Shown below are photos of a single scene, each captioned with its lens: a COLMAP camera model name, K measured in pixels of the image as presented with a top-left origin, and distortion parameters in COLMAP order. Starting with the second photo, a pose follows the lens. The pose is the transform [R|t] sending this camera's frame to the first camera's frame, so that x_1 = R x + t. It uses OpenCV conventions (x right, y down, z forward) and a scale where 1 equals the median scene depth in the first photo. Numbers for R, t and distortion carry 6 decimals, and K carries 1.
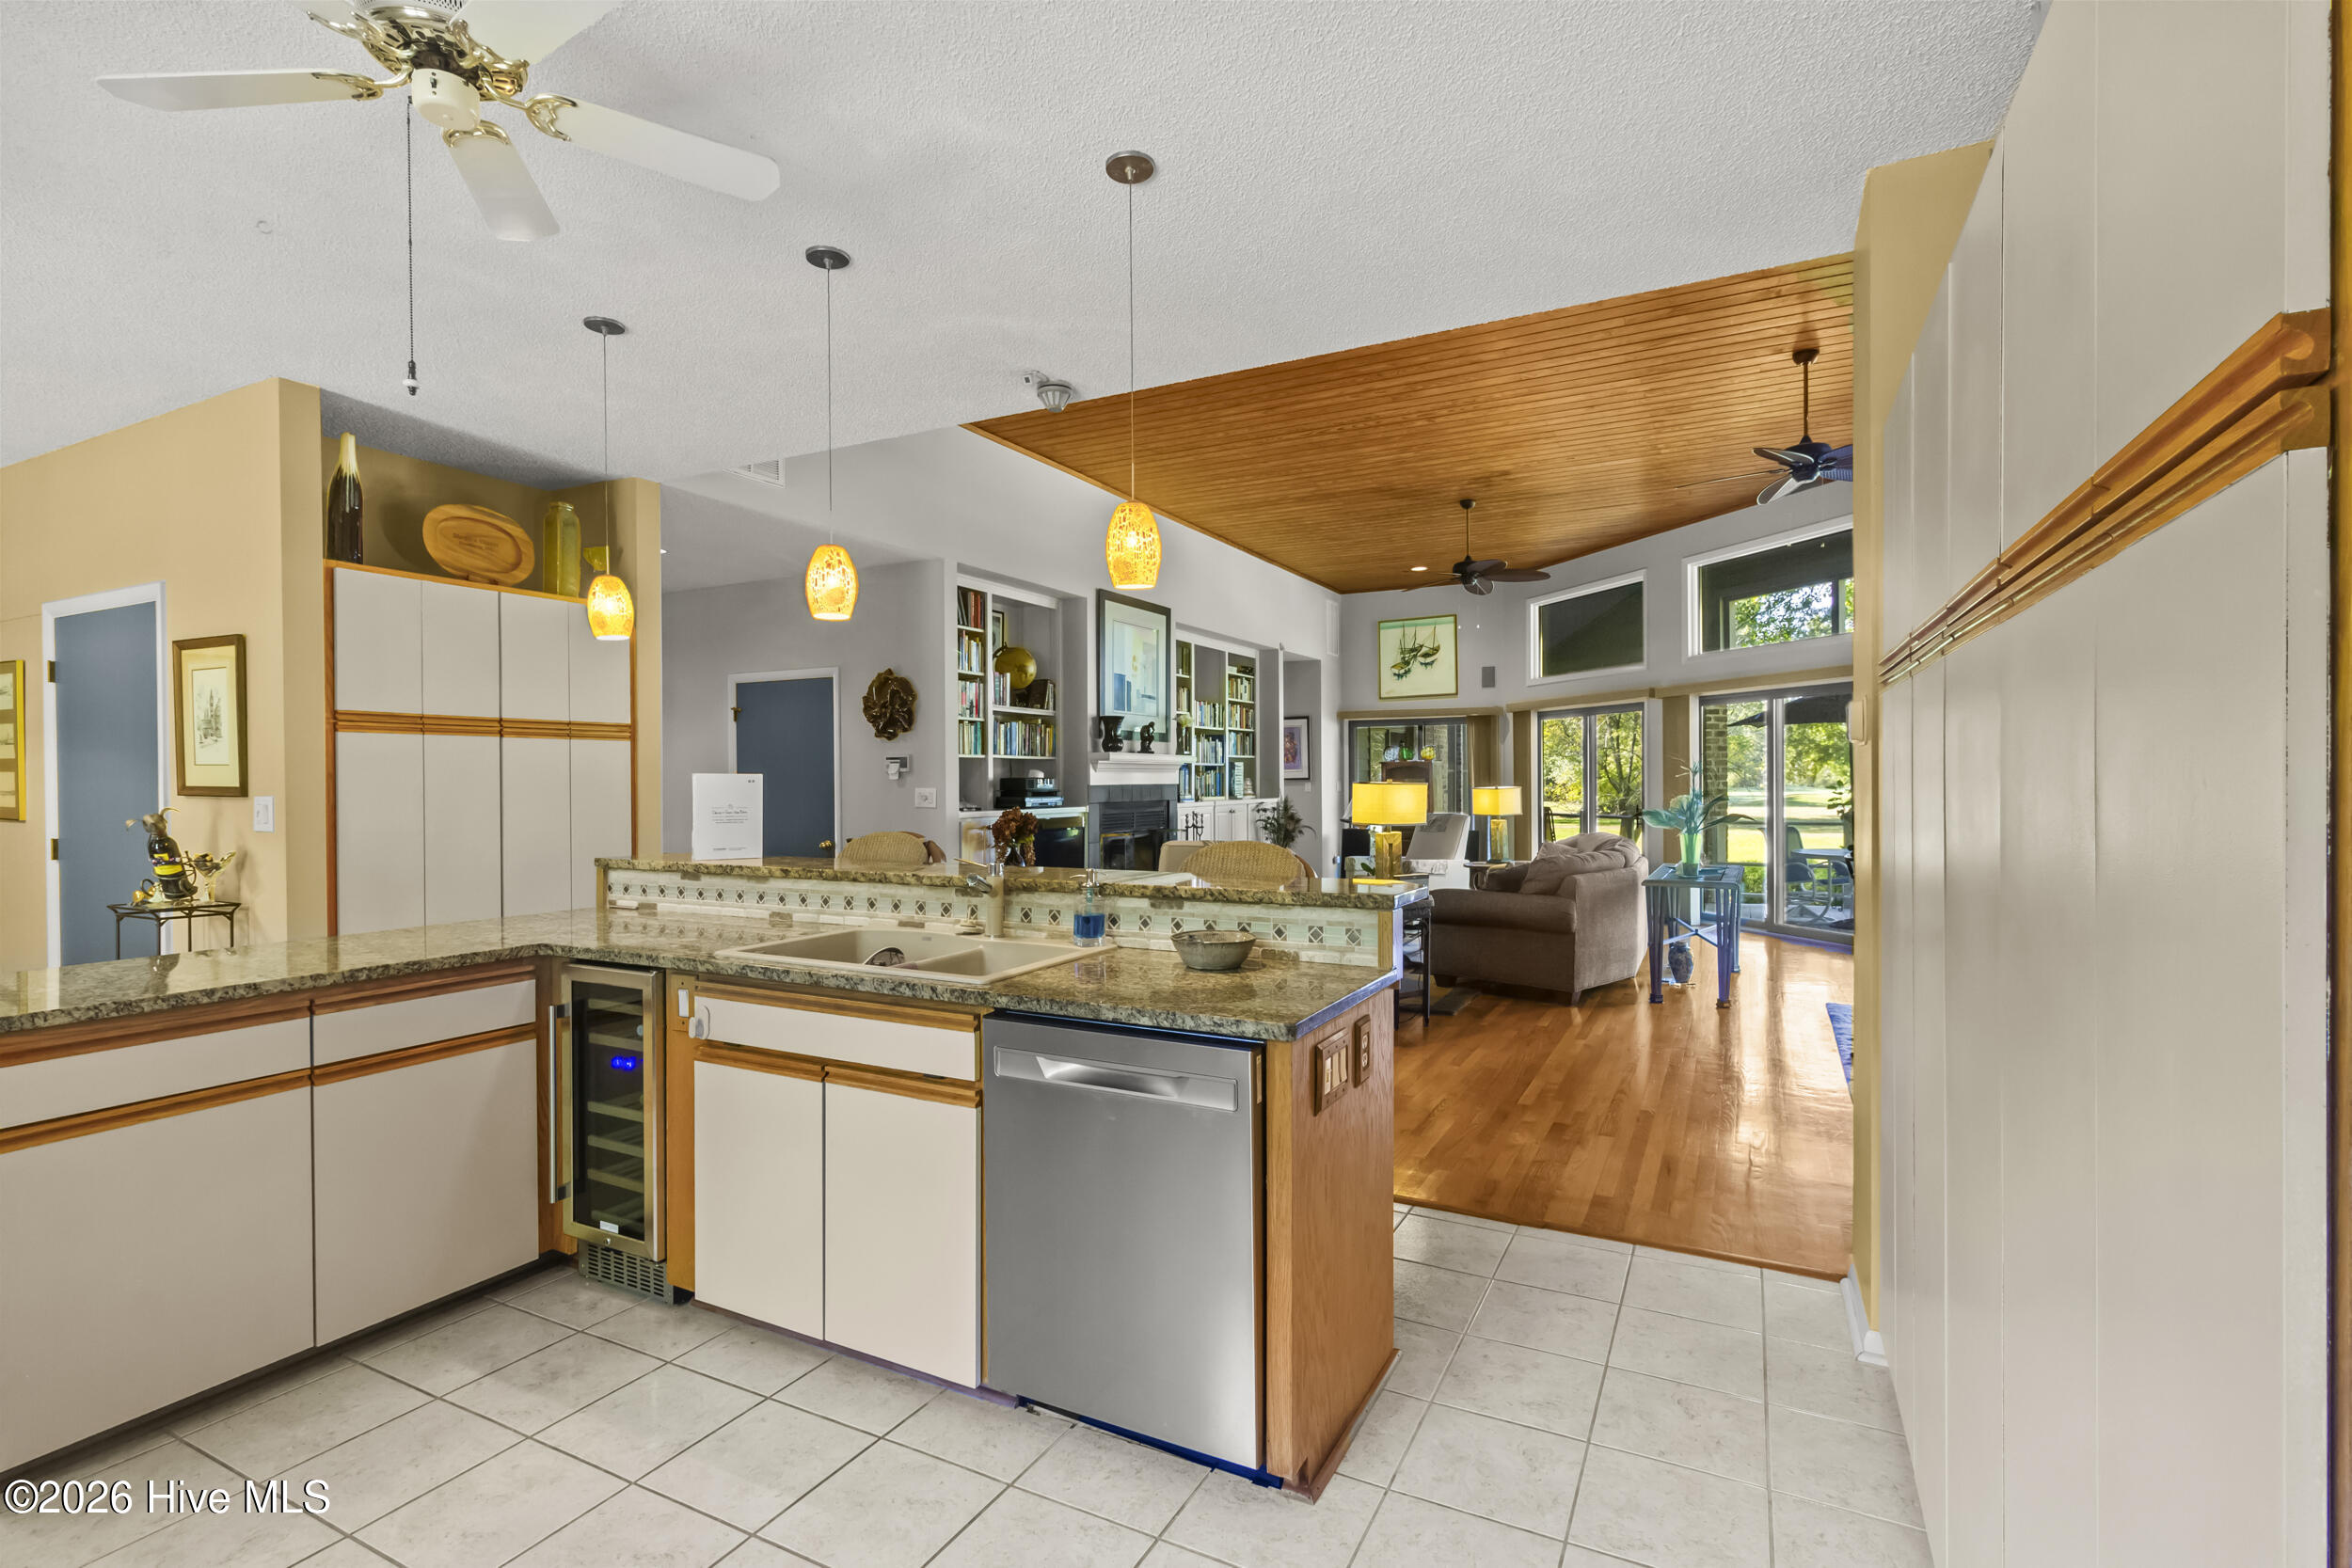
lens RADIAL K [[1091.9, 0, 1177.6], [0, 1091.9, 789.8], [0, 0, 1]] dist [0.000409, -0.000107]
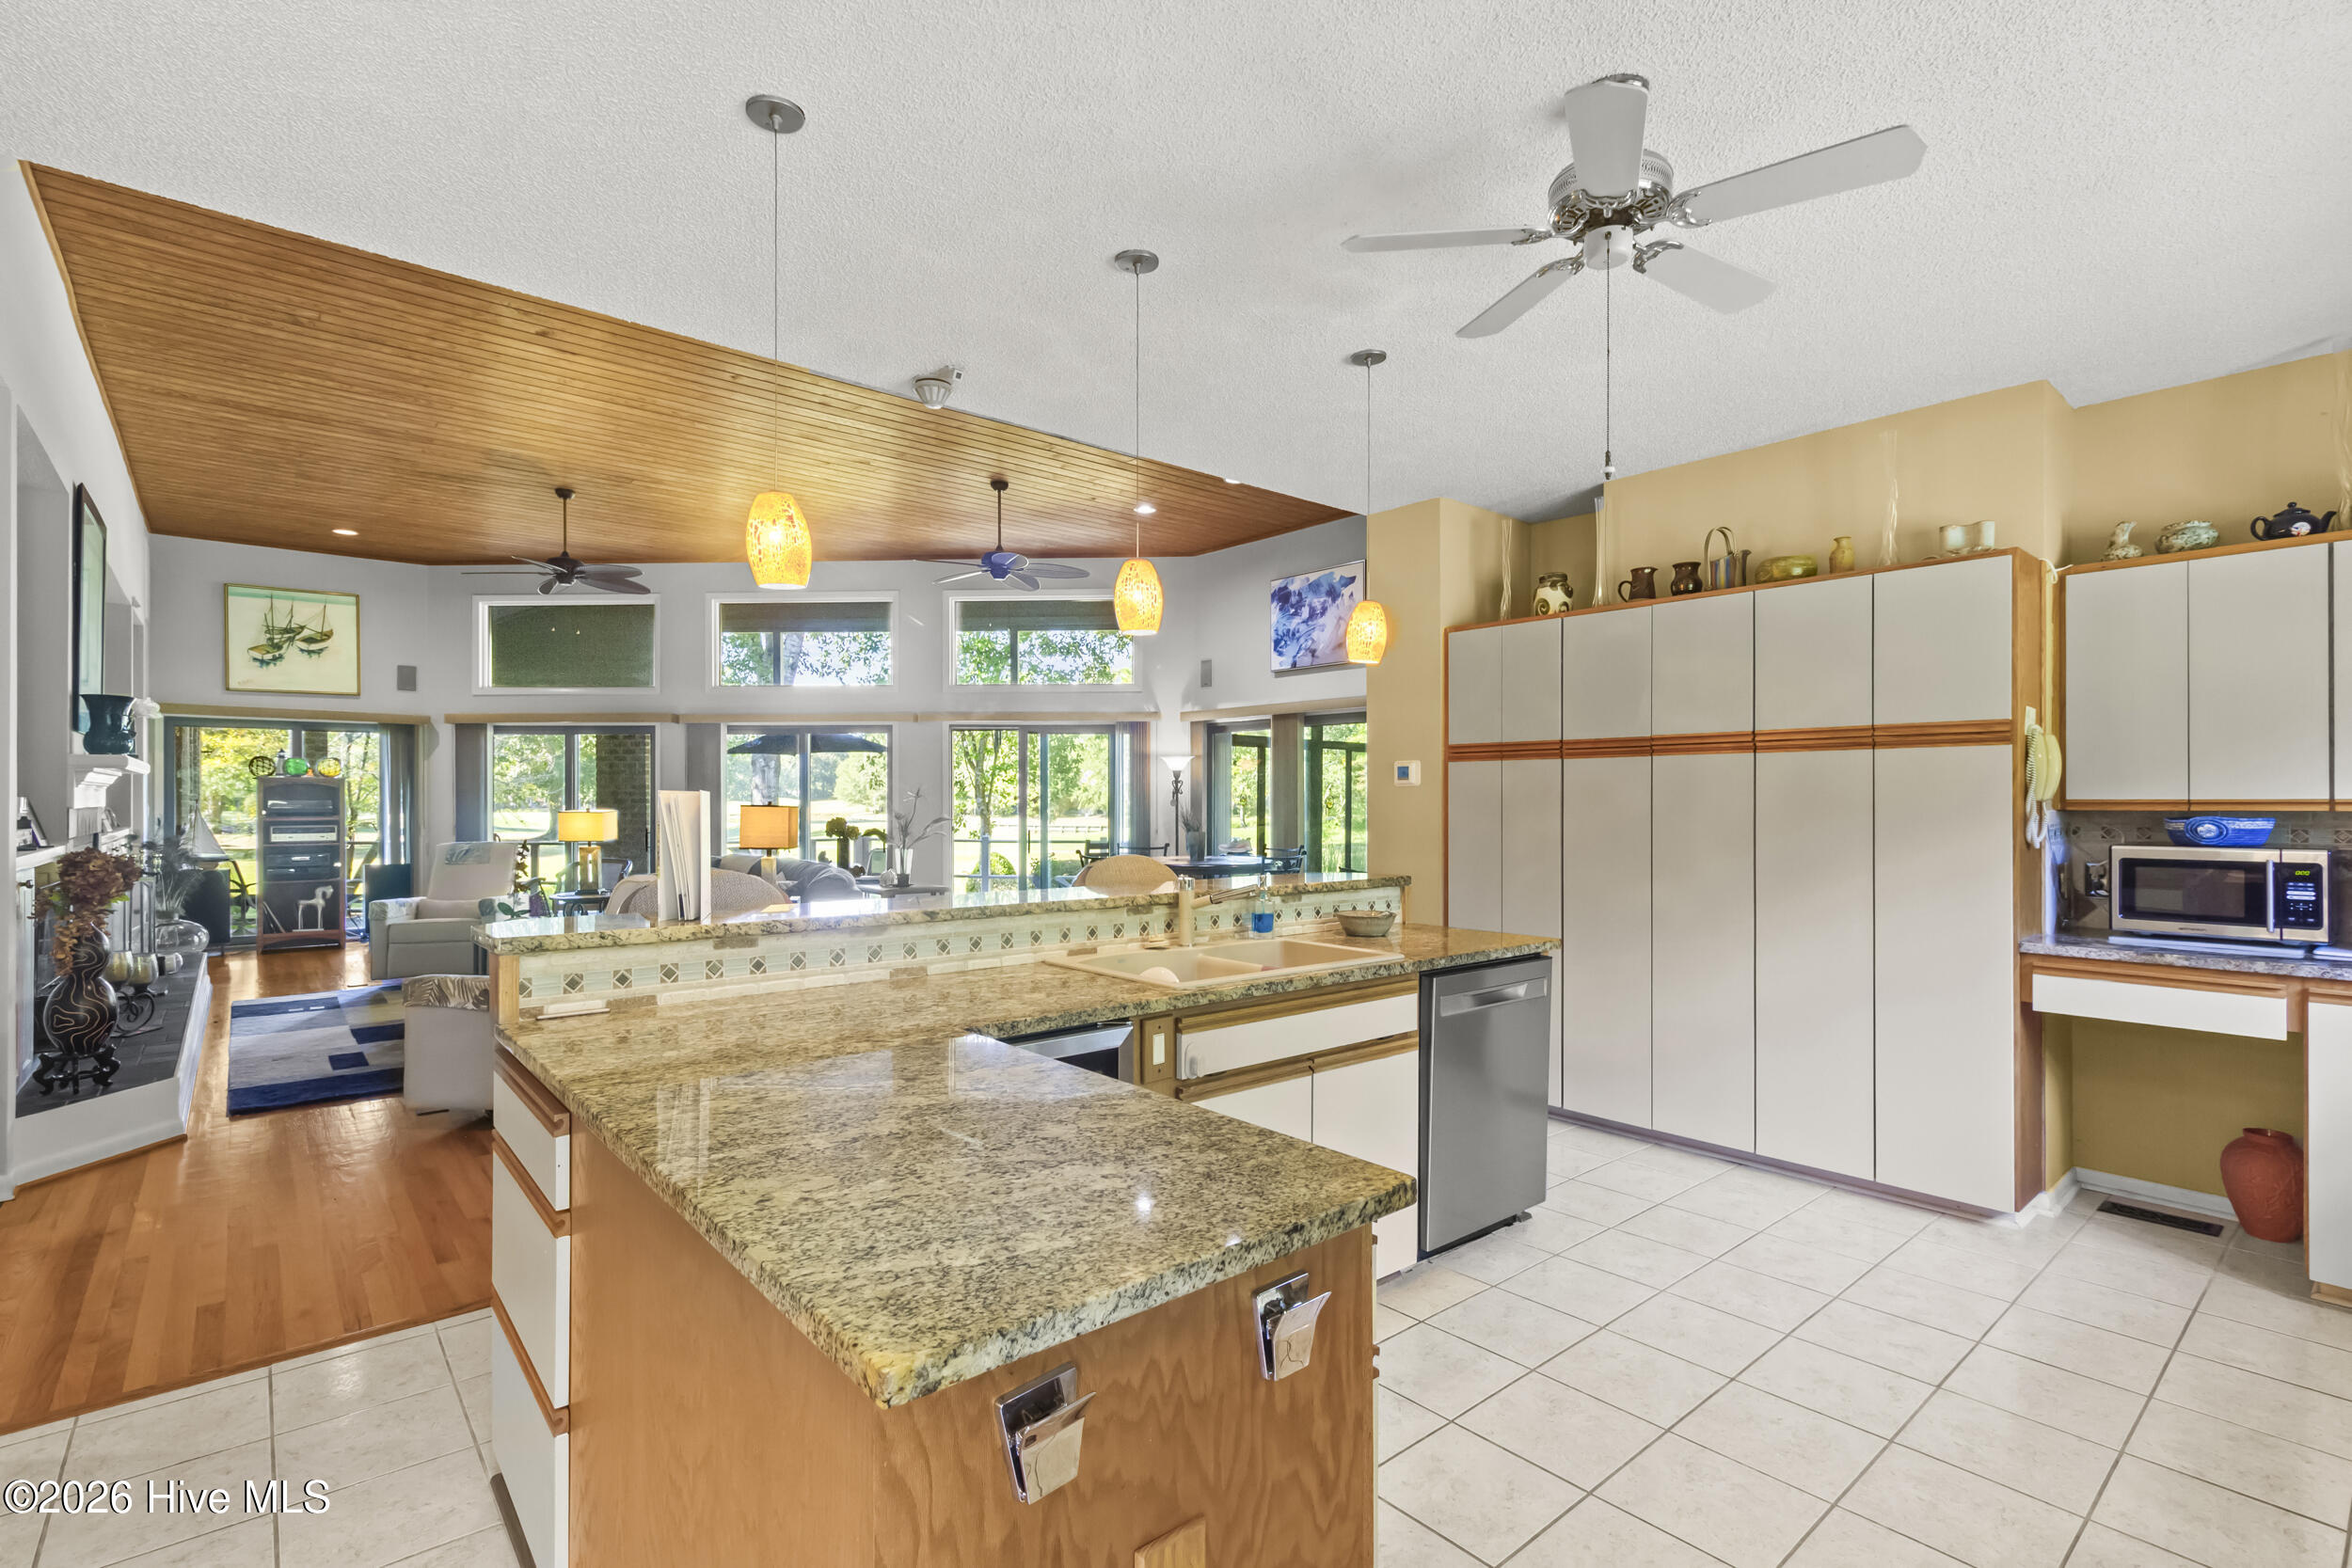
lens RADIAL K [[1098.7, 0, 1200.9], [0, 1098.7, 787.7], [0, 0, 1]] dist [0.001789, -0.000054]
pose [[0.362075, 0.016798, 0.931998, -0.410608], [0.005038, 0.999788, -0.019977, -0.000431], [-0.932135, 0.011929, 0.361914, 0.204113]]
